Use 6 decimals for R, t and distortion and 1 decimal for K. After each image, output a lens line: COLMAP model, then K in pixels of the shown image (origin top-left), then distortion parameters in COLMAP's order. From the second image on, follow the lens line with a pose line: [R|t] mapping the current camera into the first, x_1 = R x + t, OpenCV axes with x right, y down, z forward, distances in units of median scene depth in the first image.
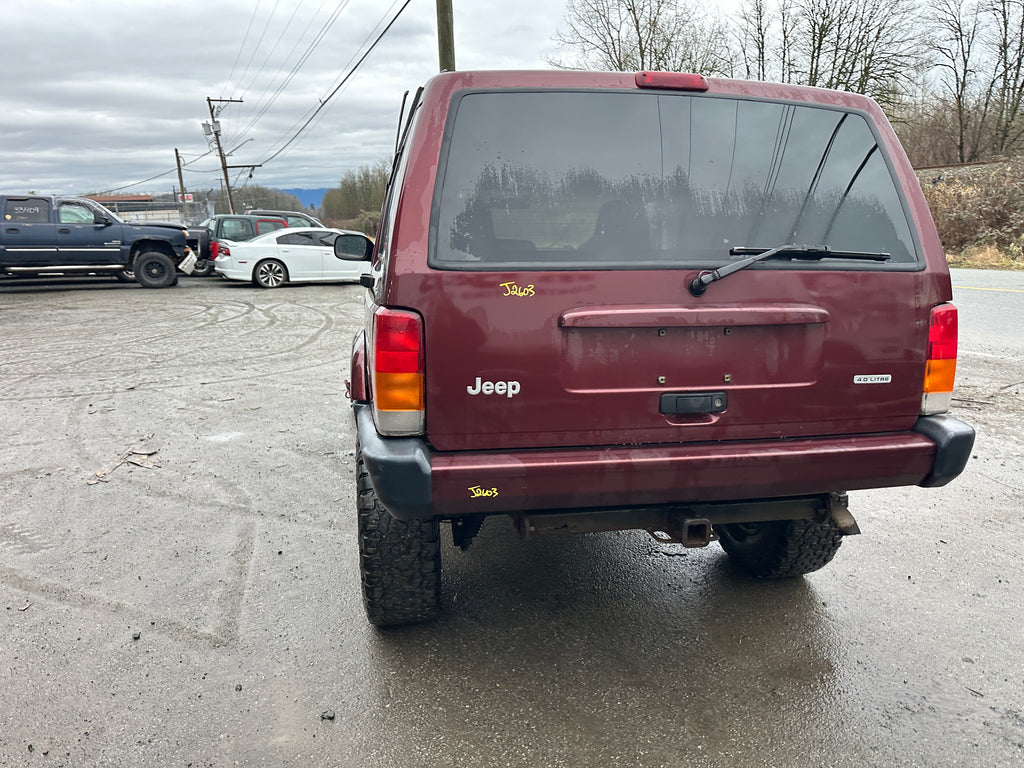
lens RADIAL K [[727.5, 0, 513.2], [0, 727.5, 369.7], [0, 0, 1]] dist [0.032519, -0.033233]
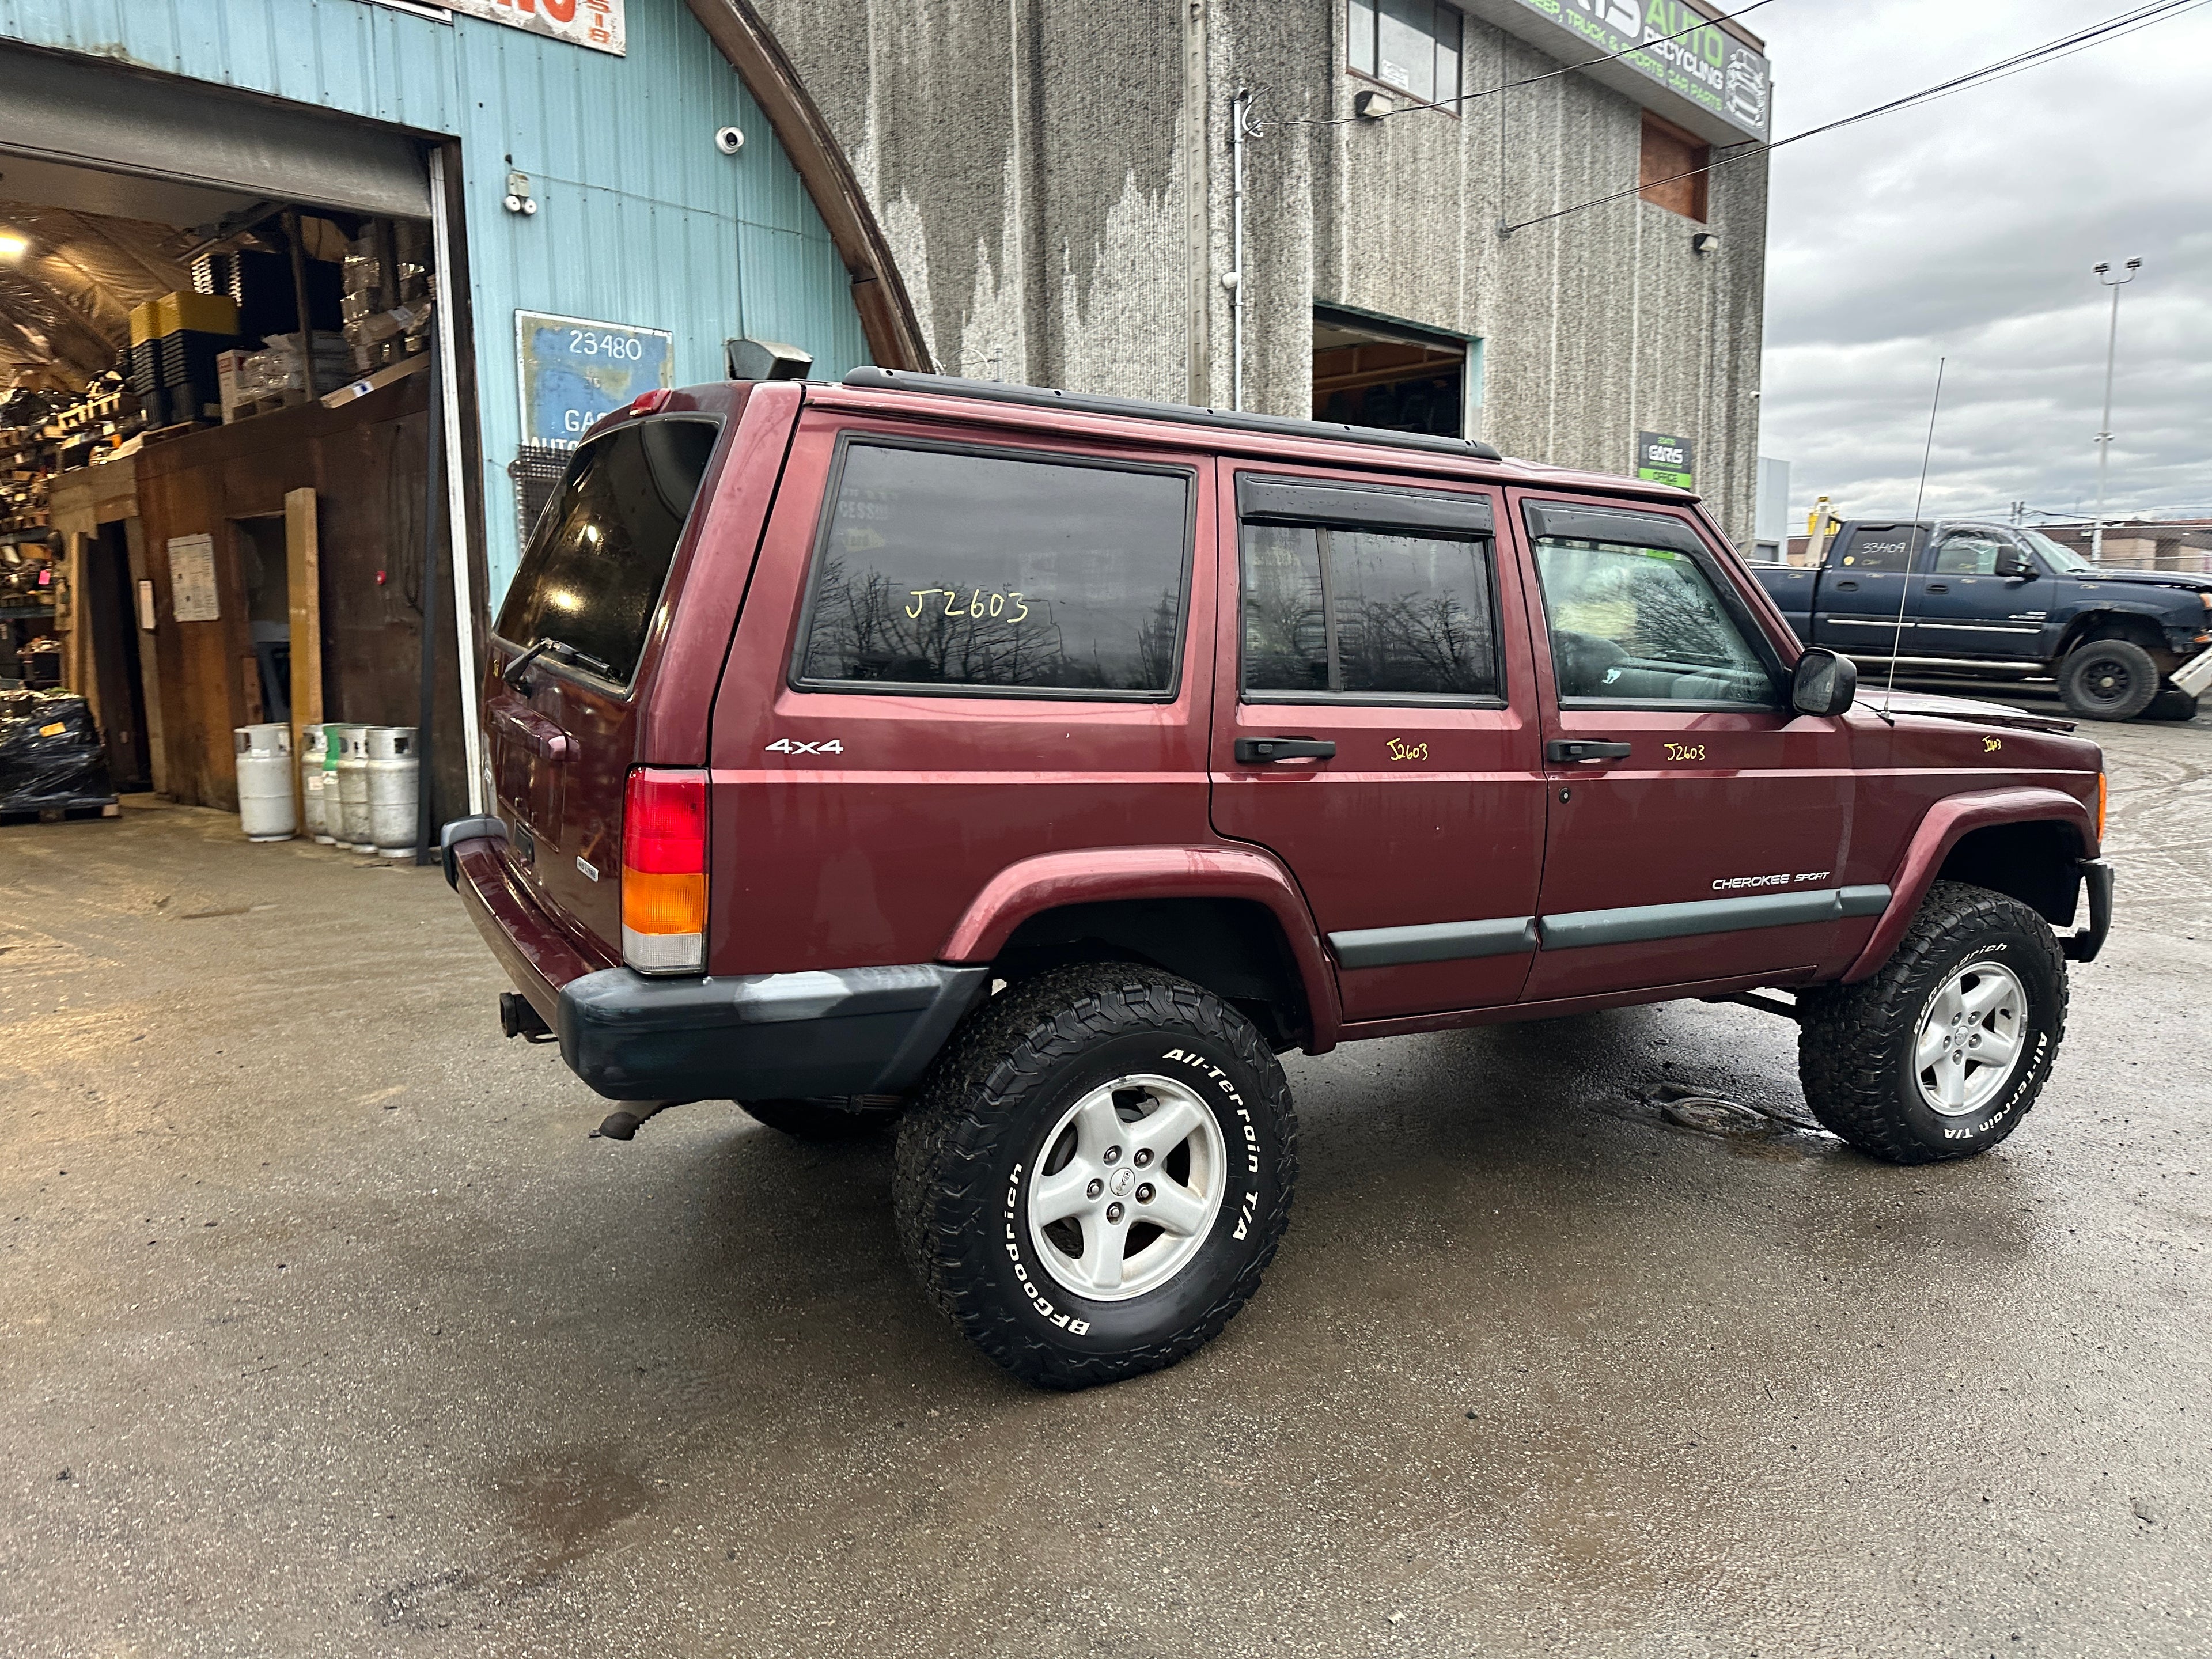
lens RADIAL K [[1571.5, 0, 1122.6], [0, 1571.5, 830.8], [0, 0, 1]] dist [0.032519, -0.033233]
pose [[0.325829, 0.168259, -0.930335, 1.347563], [-0.197759, 0.974397, 0.106967, -0.179045], [0.924514, 0.149129, 0.350762, 0.690570]]
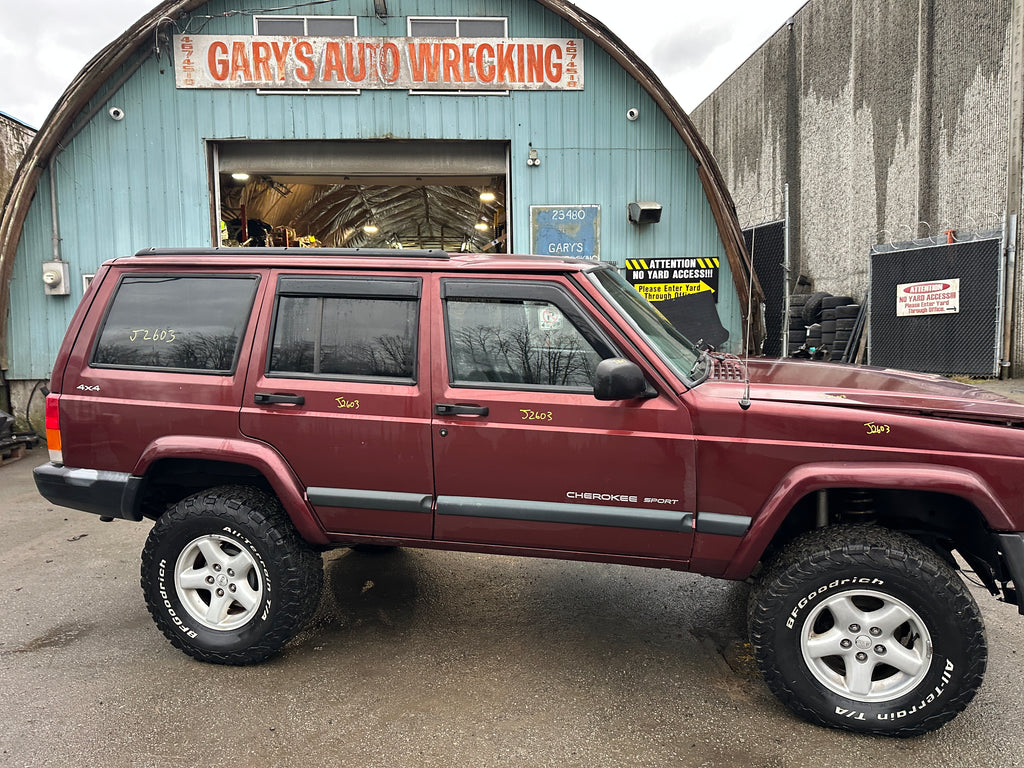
lens RADIAL K [[727.5, 0, 511.5], [0, 727.5, 387.7], [0, 0, 1]] dist [0.032519, -0.033233]
pose [[-0.398126, 0.124602, -0.908829, 1.232366], [-0.148908, 0.968814, 0.198057, -0.424034], [0.905164, 0.214184, -0.367155, 1.864254]]
